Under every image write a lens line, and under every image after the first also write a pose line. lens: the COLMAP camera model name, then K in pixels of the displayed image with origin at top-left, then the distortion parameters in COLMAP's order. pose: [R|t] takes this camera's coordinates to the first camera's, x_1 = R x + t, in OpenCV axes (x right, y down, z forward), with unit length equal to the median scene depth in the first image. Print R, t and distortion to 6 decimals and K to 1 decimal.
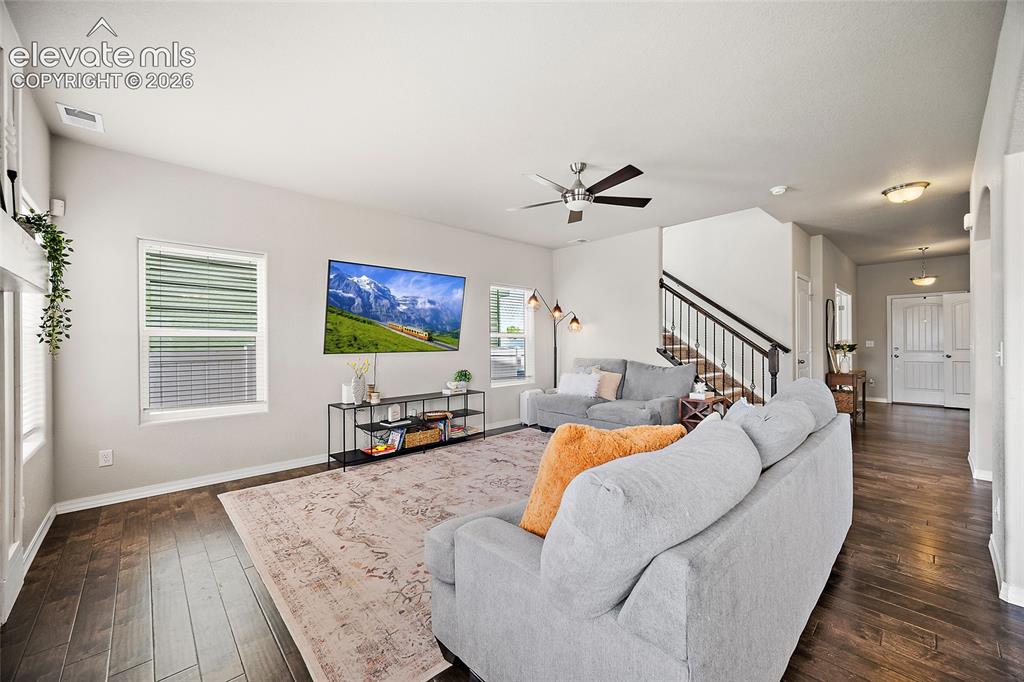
lens RADIAL K [[404.6, 0, 517.1], [0, 404.6, 339.1], [0, 0, 1]] dist [-0.042114, 0.000032]
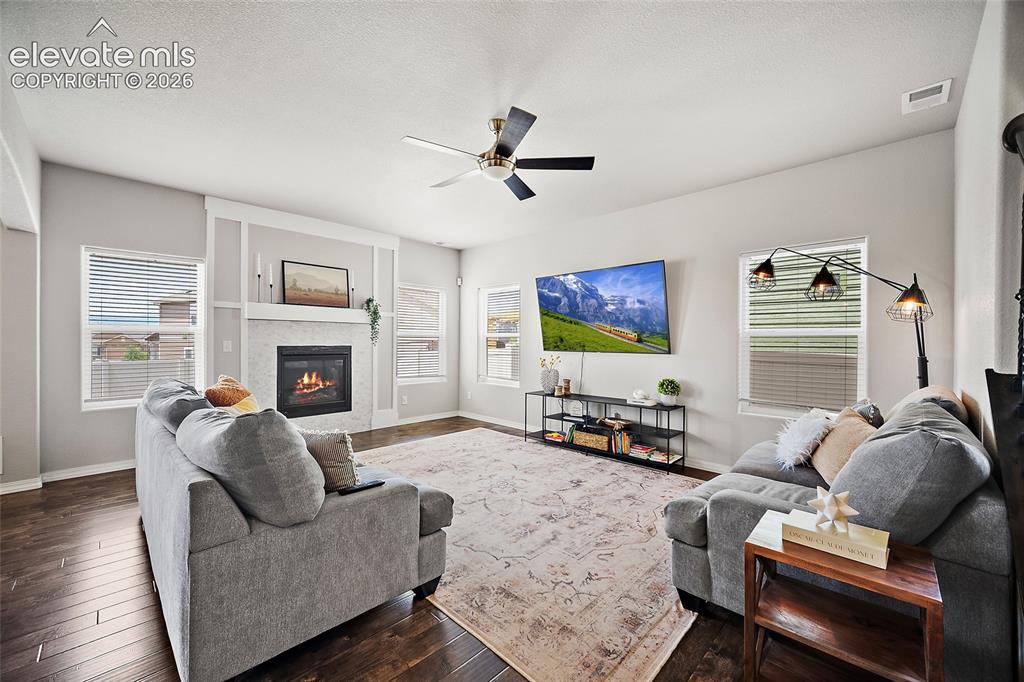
lens RADIAL K [[398.5, 0, 509.5], [0, 398.5, 343.7], [0, 0, 1]] dist [0.000124, -0.000081]
pose [[0.021059, 0.004172, -0.999770, 0.746444], [-0.007565, 0.999963, 0.004013, 0.008524], [0.999750, 0.007478, 0.021090, 0.801837]]
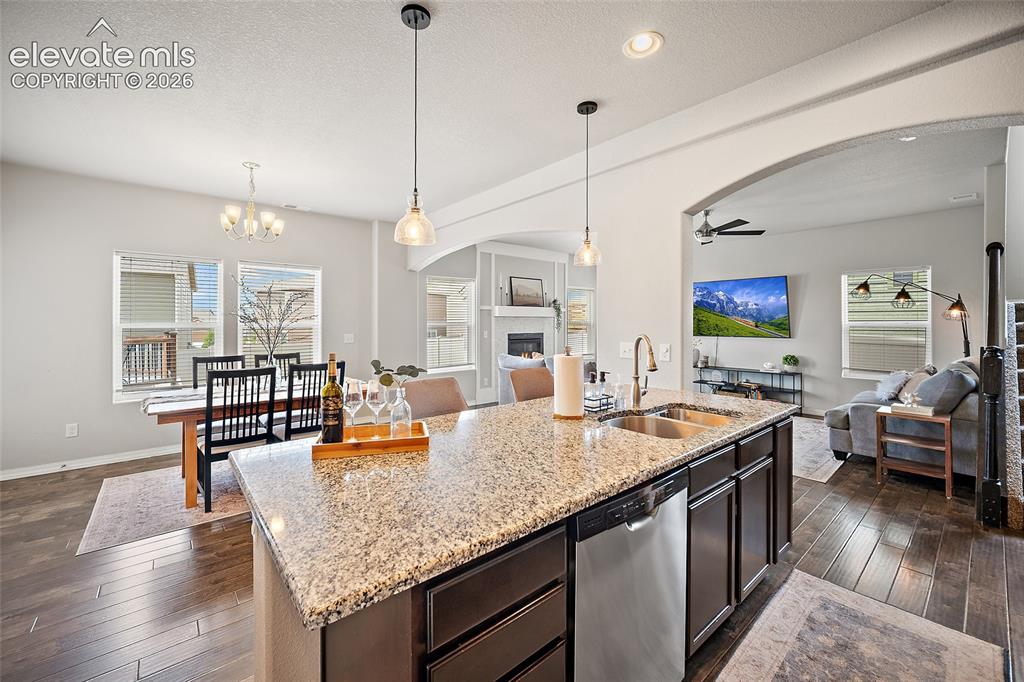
lens RADIAL K [[411.7, 0, 508.9], [0, 411.7, 323.5], [0, 0, 1]] dist [0.000006, 0.000153]
pose [[-0.062372, 0.002747, -0.998049, 1.310867], [0.000473, 0.999996, 0.002723, -0.021954], [0.998053, -0.000302, -0.062373, 0.311298]]
